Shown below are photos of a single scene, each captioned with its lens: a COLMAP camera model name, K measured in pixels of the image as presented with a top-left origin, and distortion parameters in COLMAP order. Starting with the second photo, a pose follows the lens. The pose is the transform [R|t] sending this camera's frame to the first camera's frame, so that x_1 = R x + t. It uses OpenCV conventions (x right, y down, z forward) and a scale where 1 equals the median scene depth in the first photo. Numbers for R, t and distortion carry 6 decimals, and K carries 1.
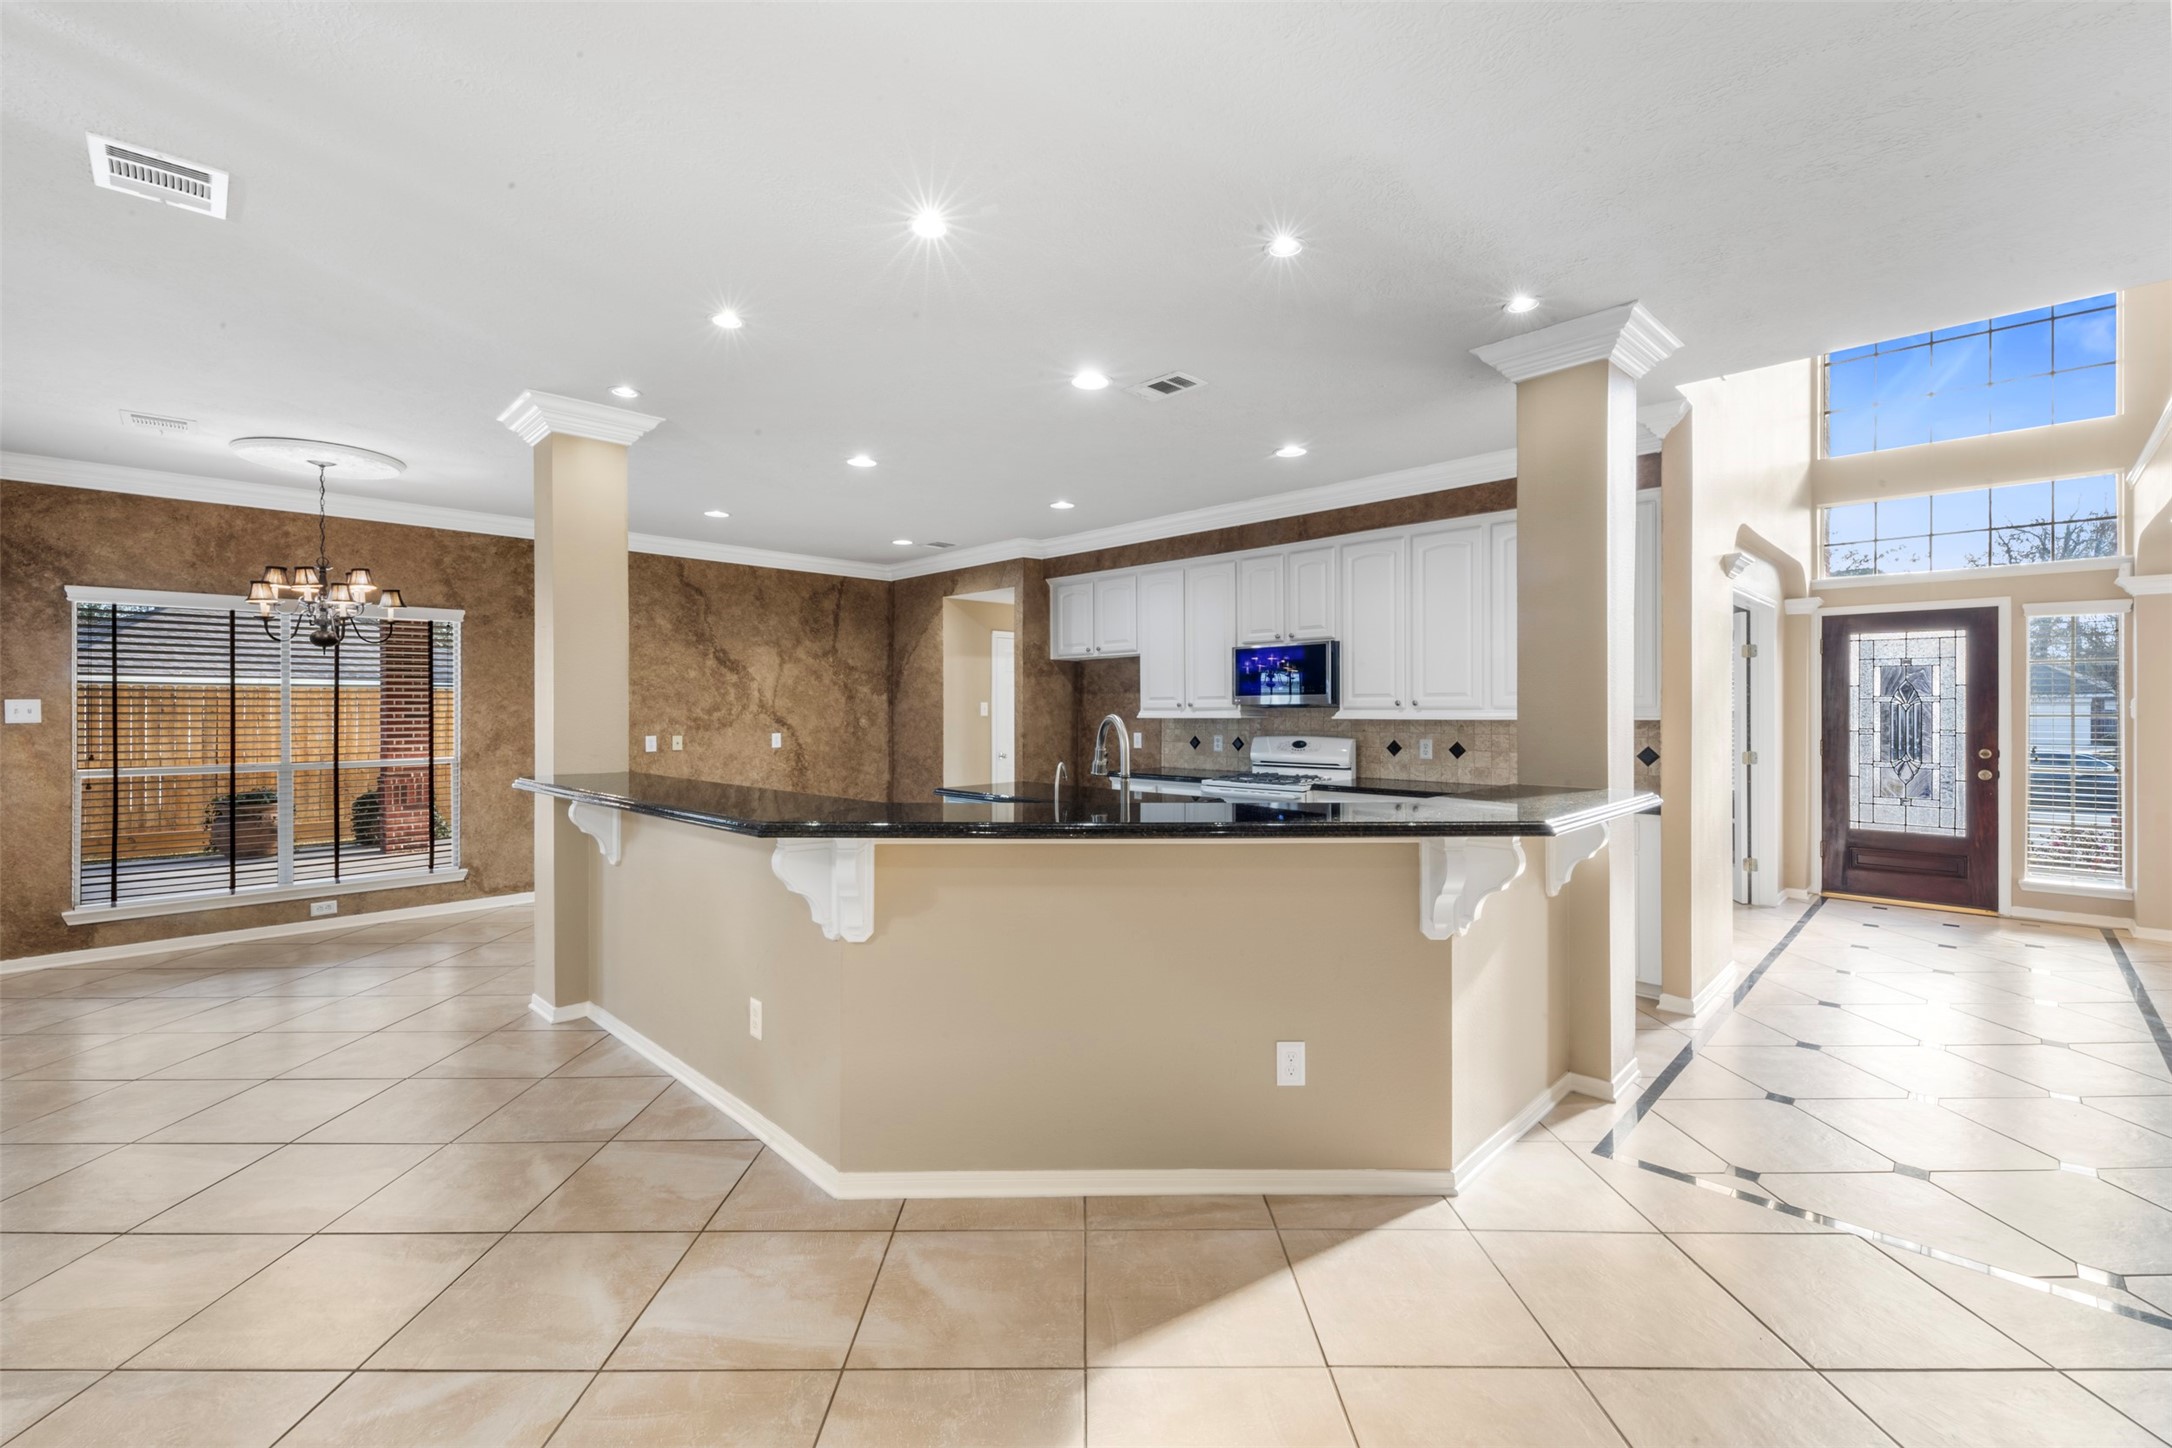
lens RADIAL K [[898.3, 0, 1088.2], [0, 898.3, 711.8], [0, 0, 1]] dist [0.013446, -0.007062]
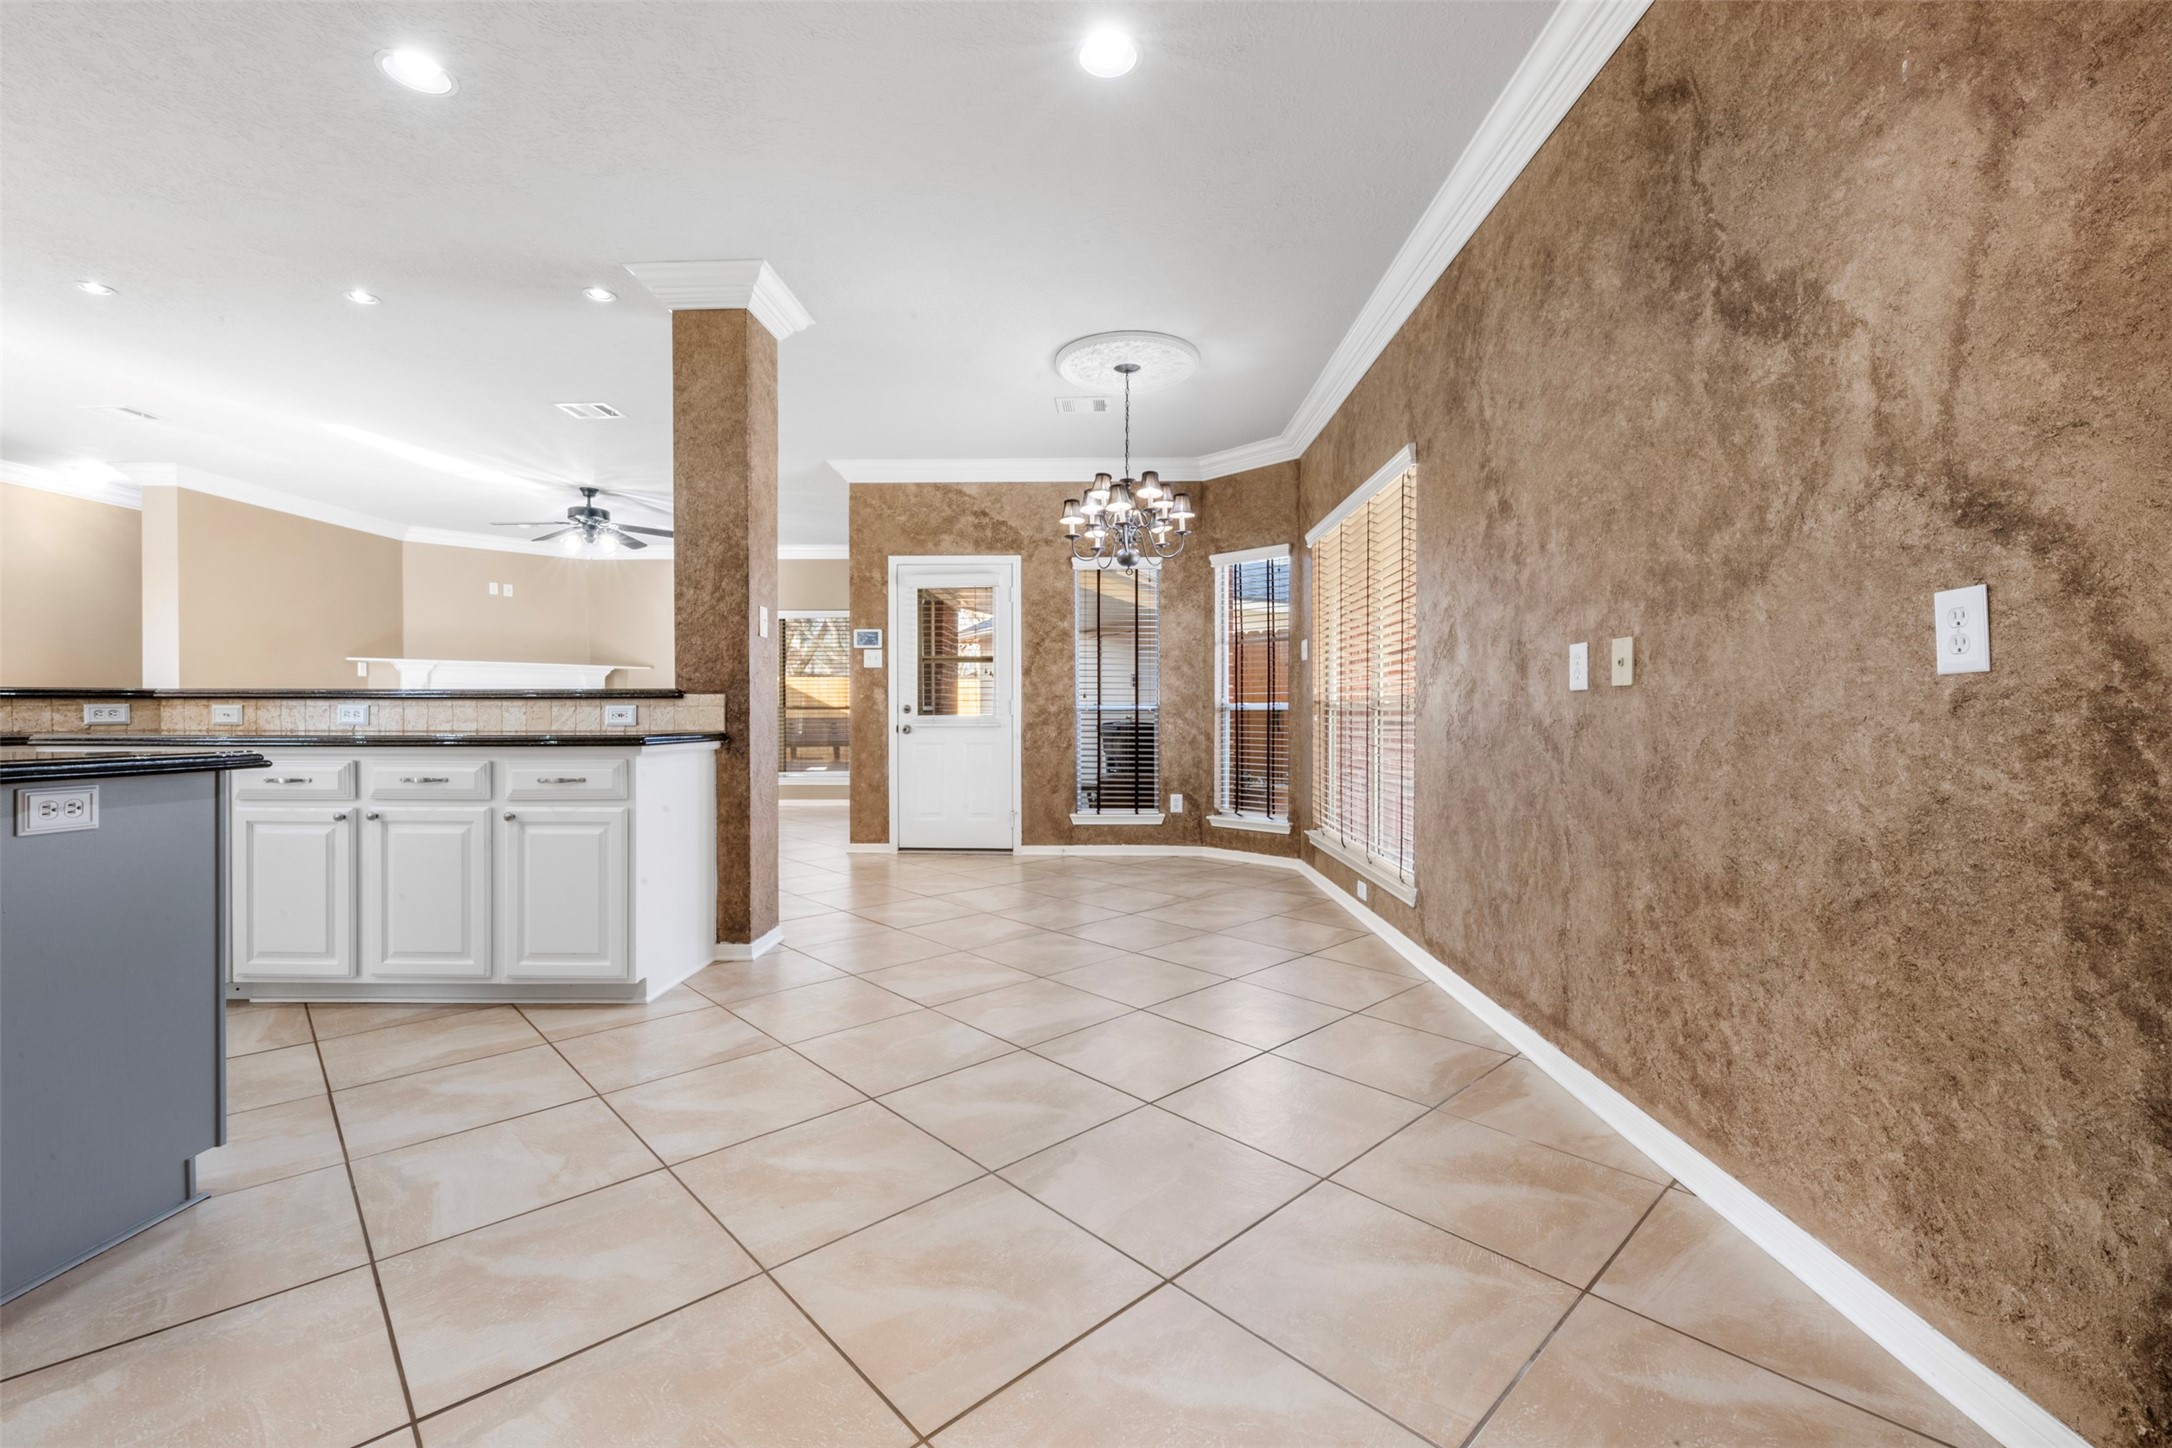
lens RADIAL K [[898.3, 0, 1073.6], [0, 898.3, 720.5], [0, 0, 1]] dist [0.013446, -0.007062]
pose [[-0.742024, 0.007844, -0.670327, -0.145356], [0.000023, 0.999932, 0.011676, 0.061043], [0.670373, 0.008648, -0.741974, 1.328838]]
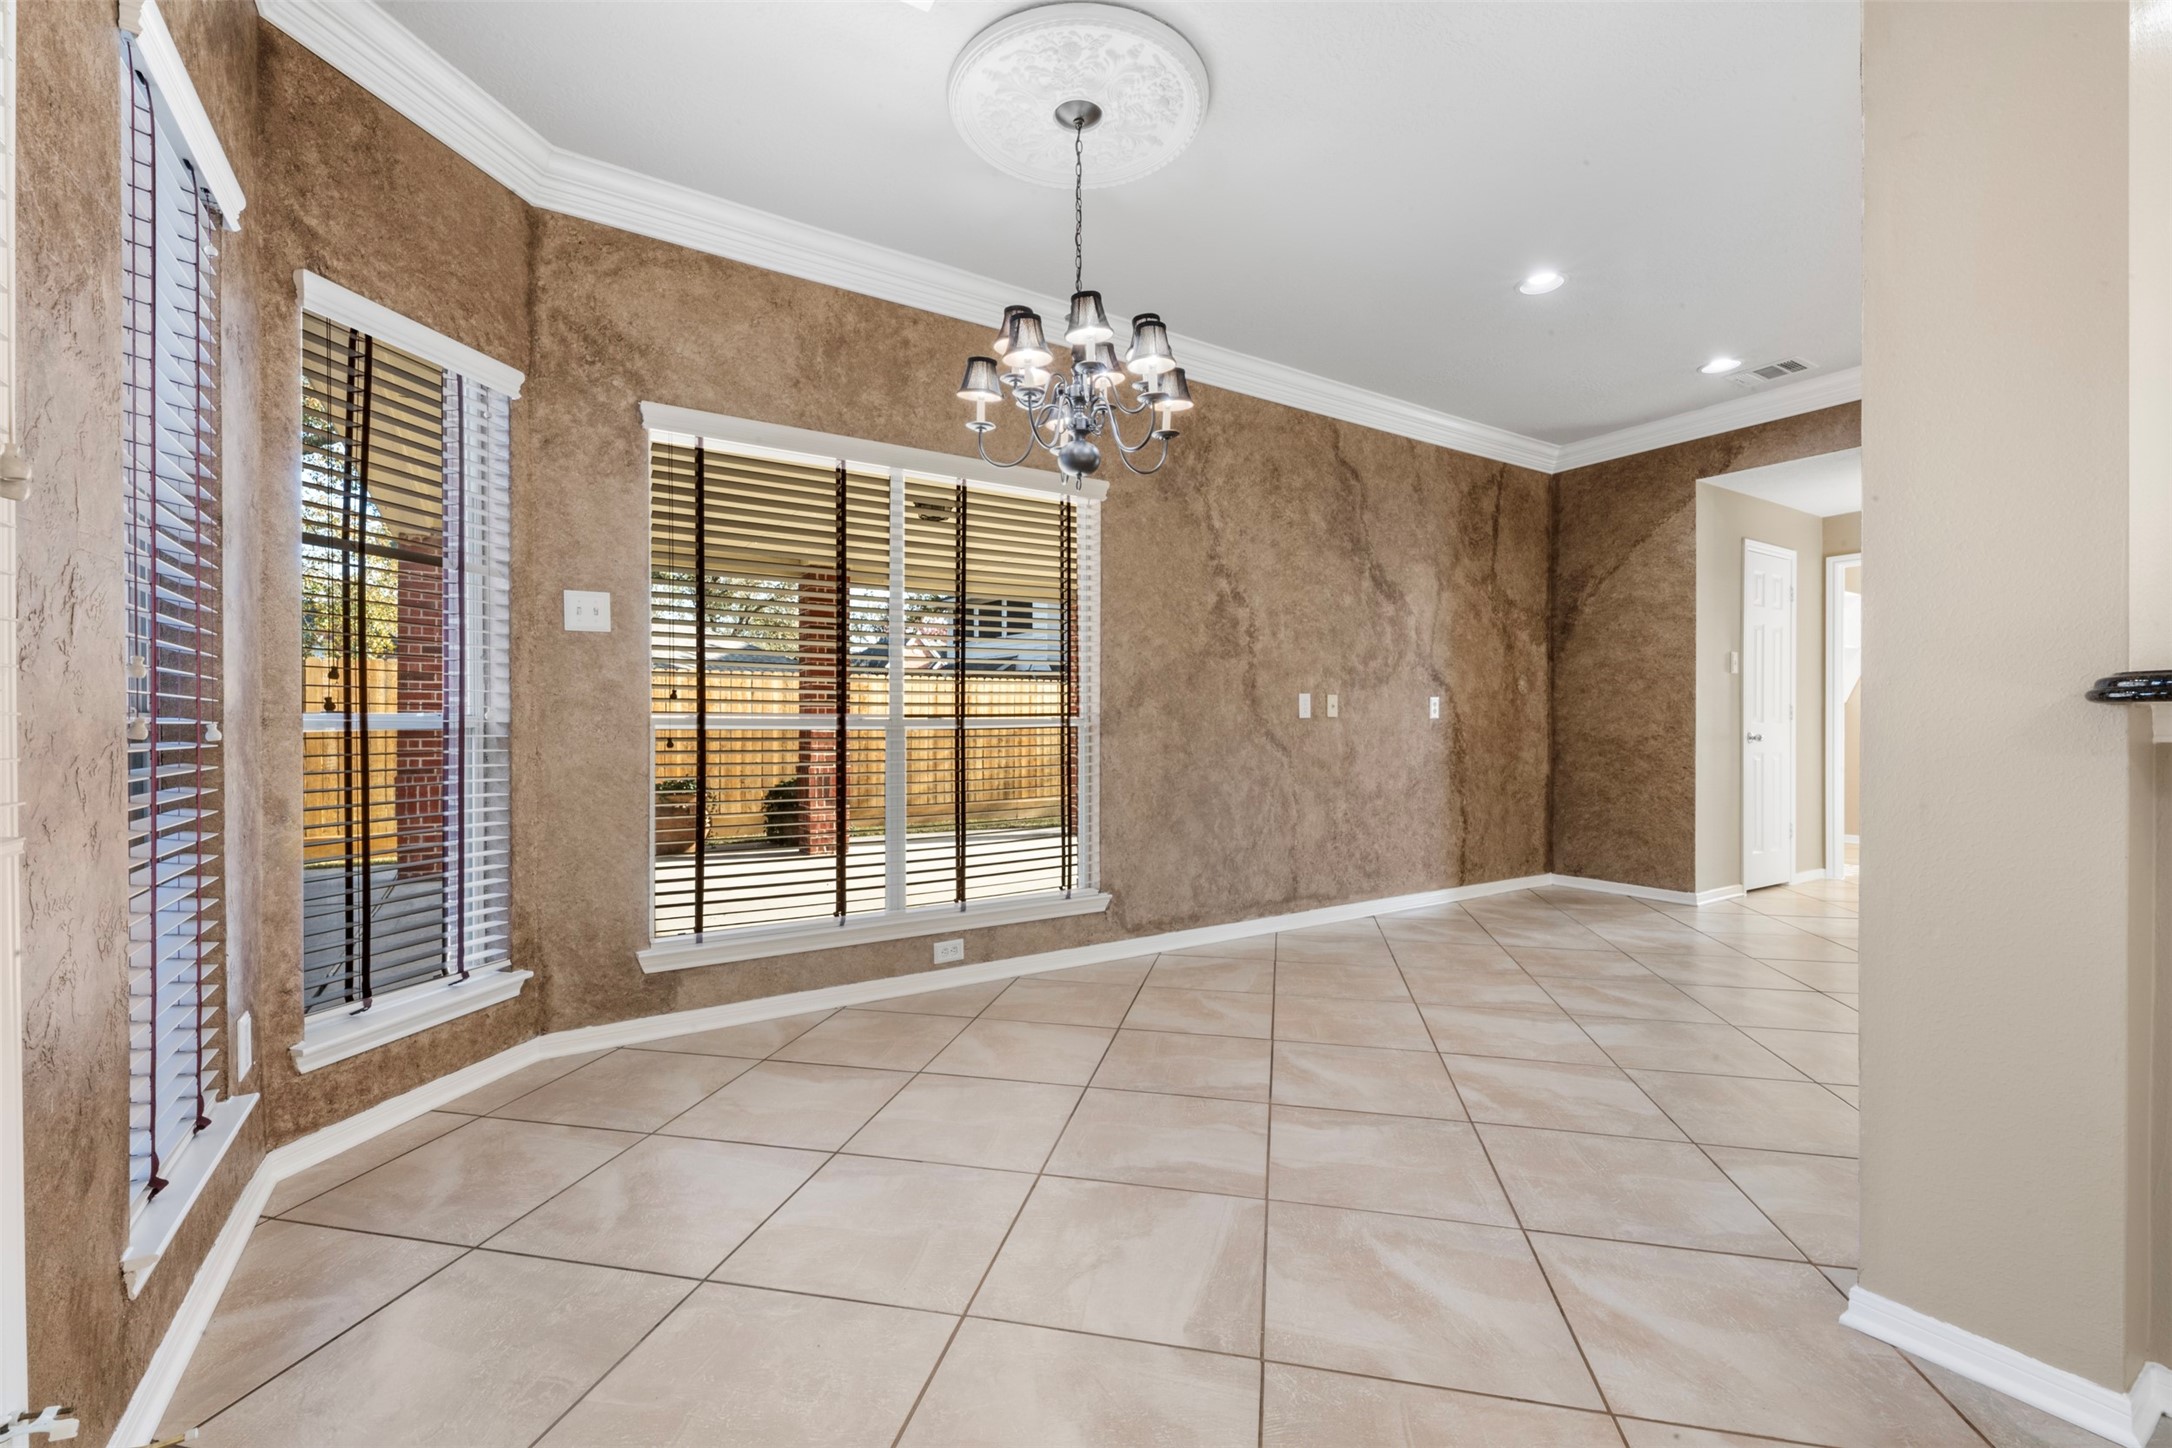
lens RADIAL K [[898.3, 0, 1089.2], [0, 898.3, 730.3], [0, 0, 1]] dist [0.013446, -0.007062]
pose [[0.973806, 0.001802, -0.227374, -0.579489], [-0.000820, 0.999990, 0.004413, 0.059627], [0.227380, -0.004111, 0.973797, 0.399121]]
